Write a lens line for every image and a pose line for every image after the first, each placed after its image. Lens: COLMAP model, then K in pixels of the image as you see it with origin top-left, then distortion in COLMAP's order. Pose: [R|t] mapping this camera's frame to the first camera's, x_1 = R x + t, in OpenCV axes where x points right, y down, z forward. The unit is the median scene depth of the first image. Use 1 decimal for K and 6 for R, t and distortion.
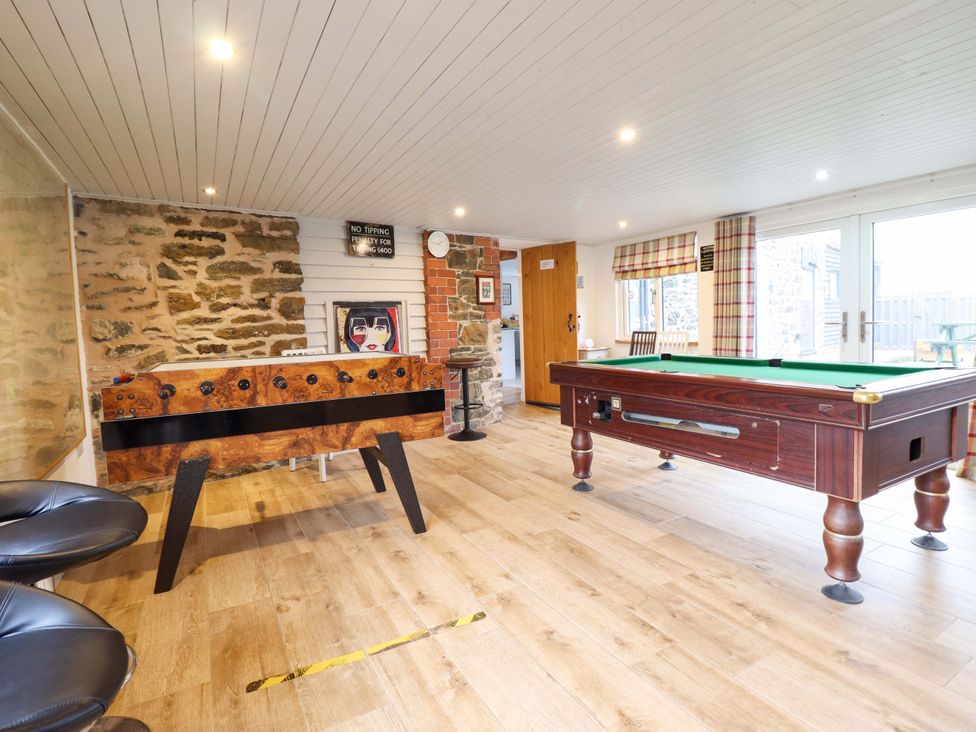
lens RADIAL K [[509.9, 0, 486.0], [0, 509.9, 359.6], [0, 0, 1]] dist [-0.003103, -0.009285]
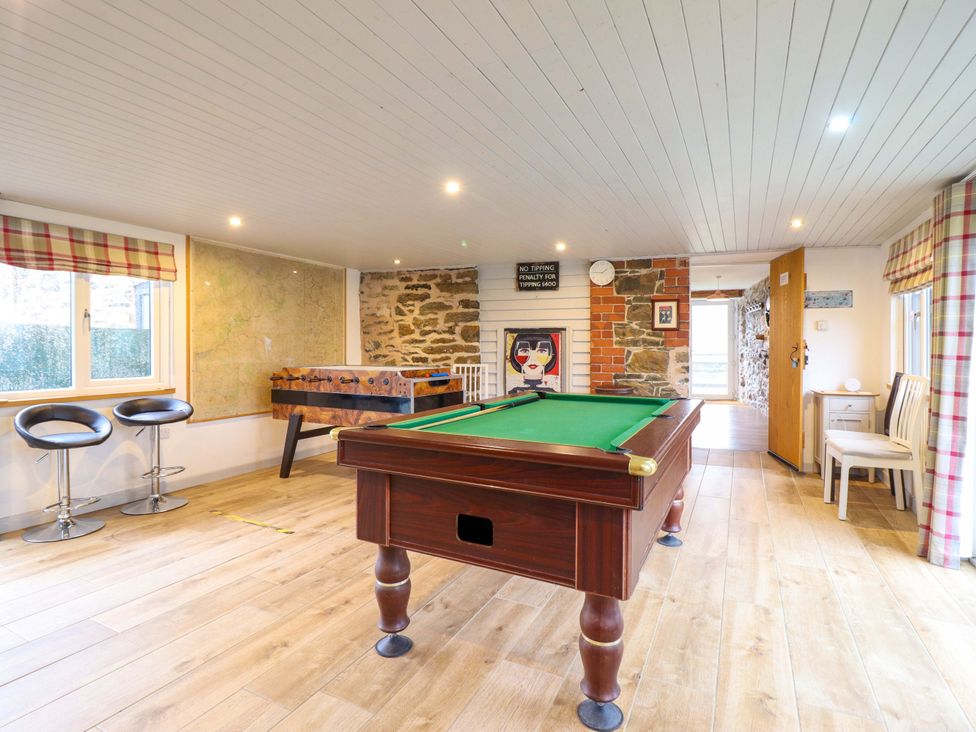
lens RADIAL K [[509.9, 0, 483.5], [0, 509.9, 359.8], [0, 0, 1]] dist [-0.003103, -0.009285]
pose [[0.546863, 0.055812, -0.835360, 0.834296], [-0.082559, 0.996507, 0.012532, -0.054615], [0.833142, 0.062113, 0.549561, 0.305691]]
